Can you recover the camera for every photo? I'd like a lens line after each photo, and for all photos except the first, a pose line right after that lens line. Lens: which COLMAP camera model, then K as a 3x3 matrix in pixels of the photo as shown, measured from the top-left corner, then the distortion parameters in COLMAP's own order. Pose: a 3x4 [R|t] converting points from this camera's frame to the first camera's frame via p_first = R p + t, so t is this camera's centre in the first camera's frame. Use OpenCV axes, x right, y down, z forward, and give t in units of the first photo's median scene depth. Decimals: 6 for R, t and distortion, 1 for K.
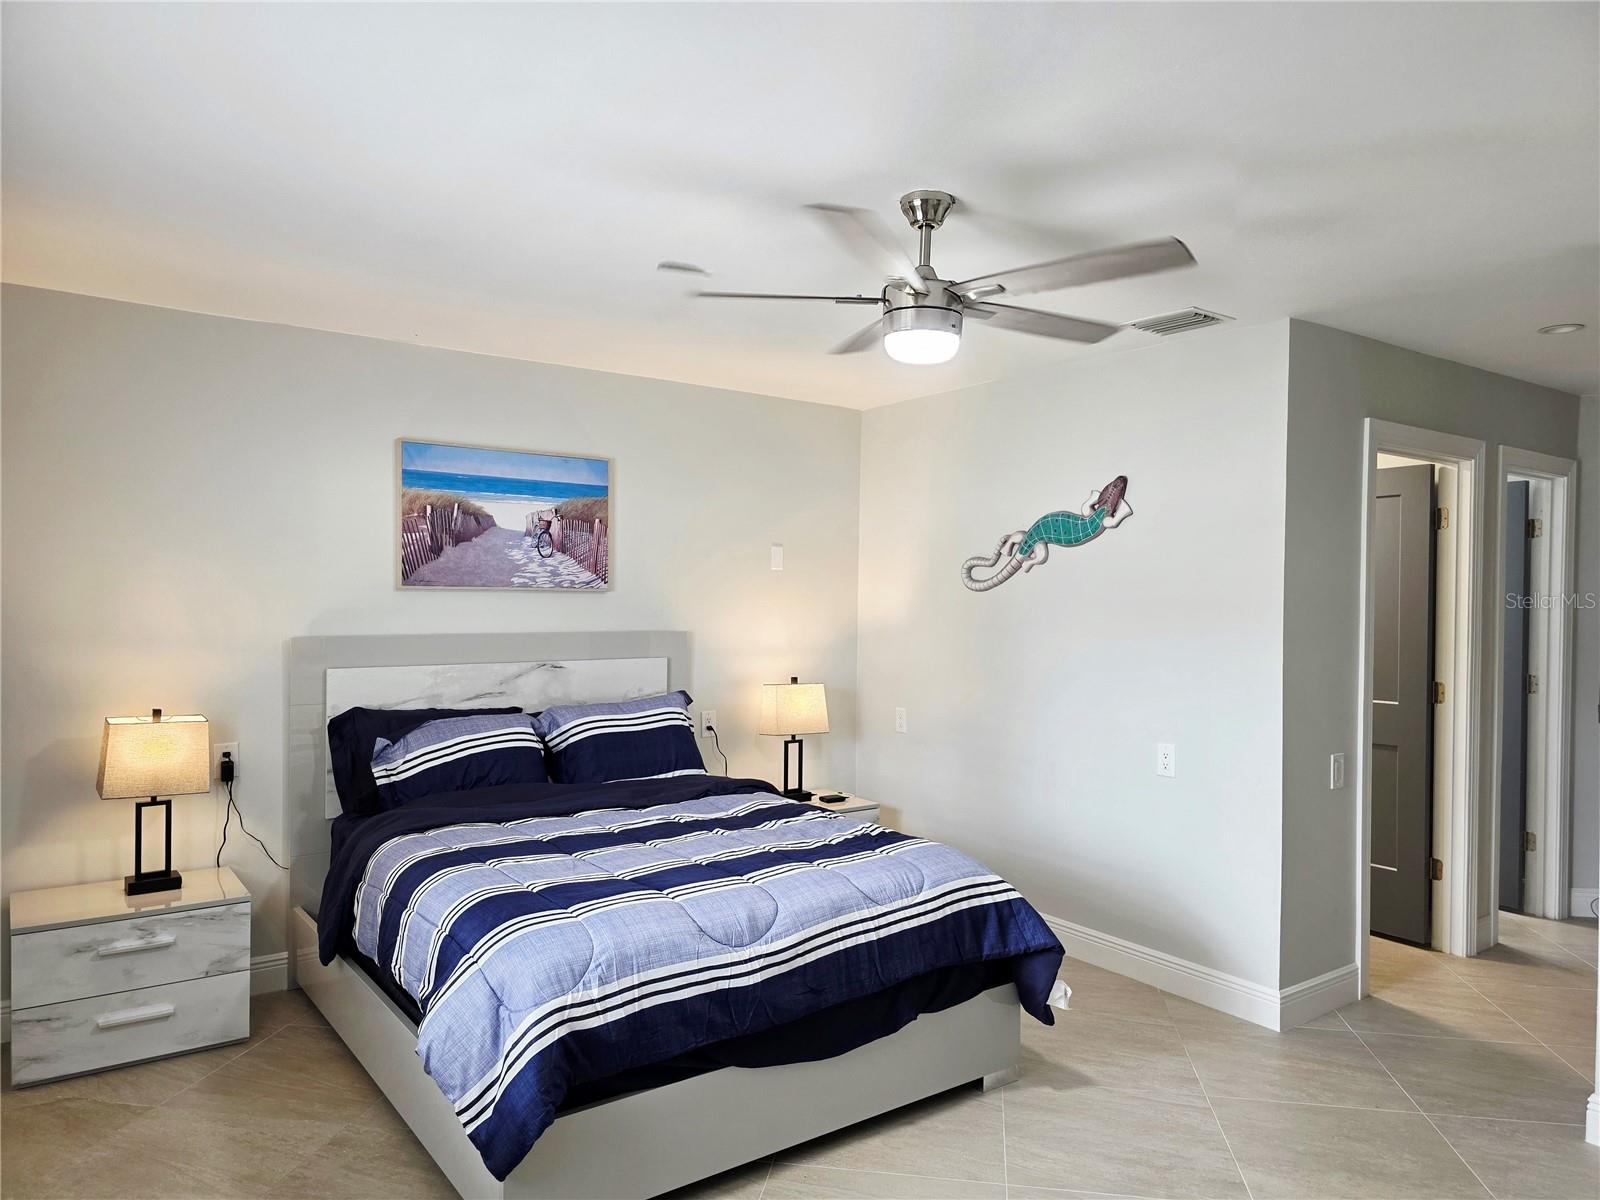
lens RADIAL K [[1075.2, 0, 800.2], [0, 1075.2, 590.8], [0, 0, 1]] dist [0.082900, -0.088523]
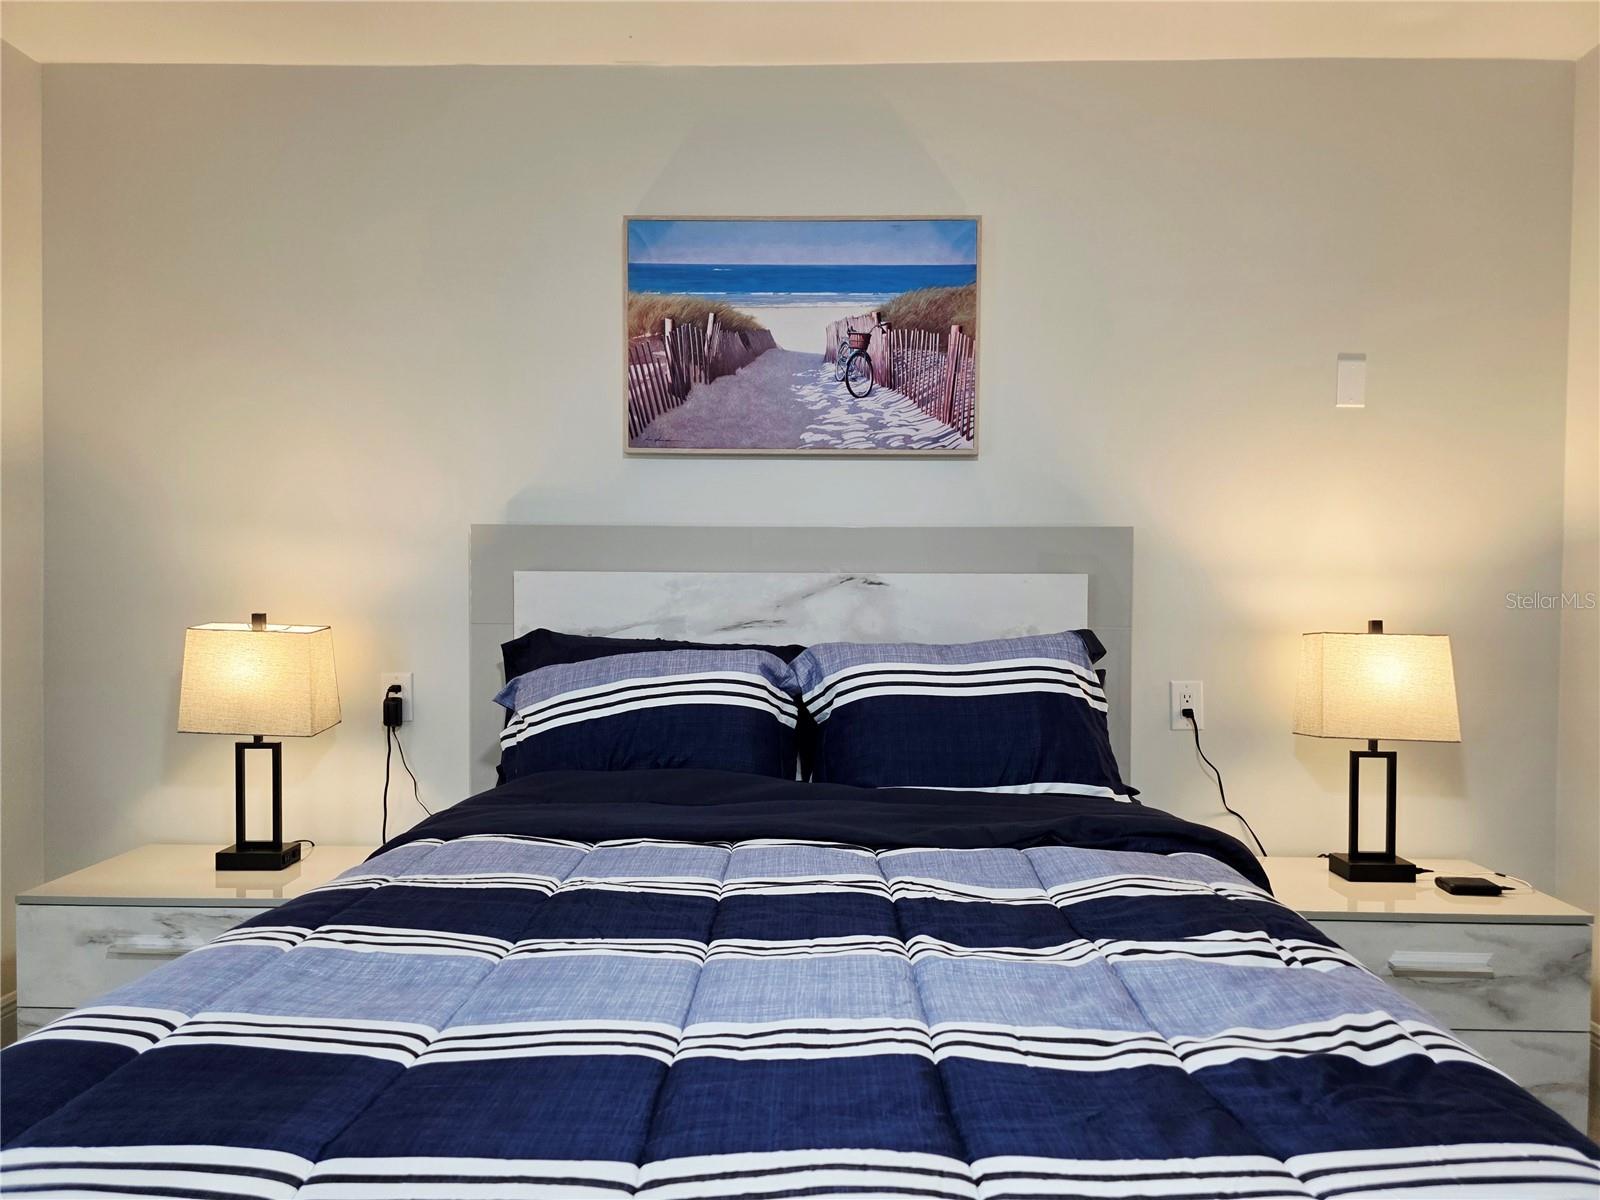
lens RADIAL K [[1075.0, 0, 800.0], [0, 1075.0, 600.0], [0, 0, 1]] dist [0.104749, -0.133216]
pose [[0.798808, 0.003425, -0.601577, 0.095149], [0.001201, 0.999973, 0.007288, 0.077775], [0.601585, -0.006545, 0.798782, 0.527306]]
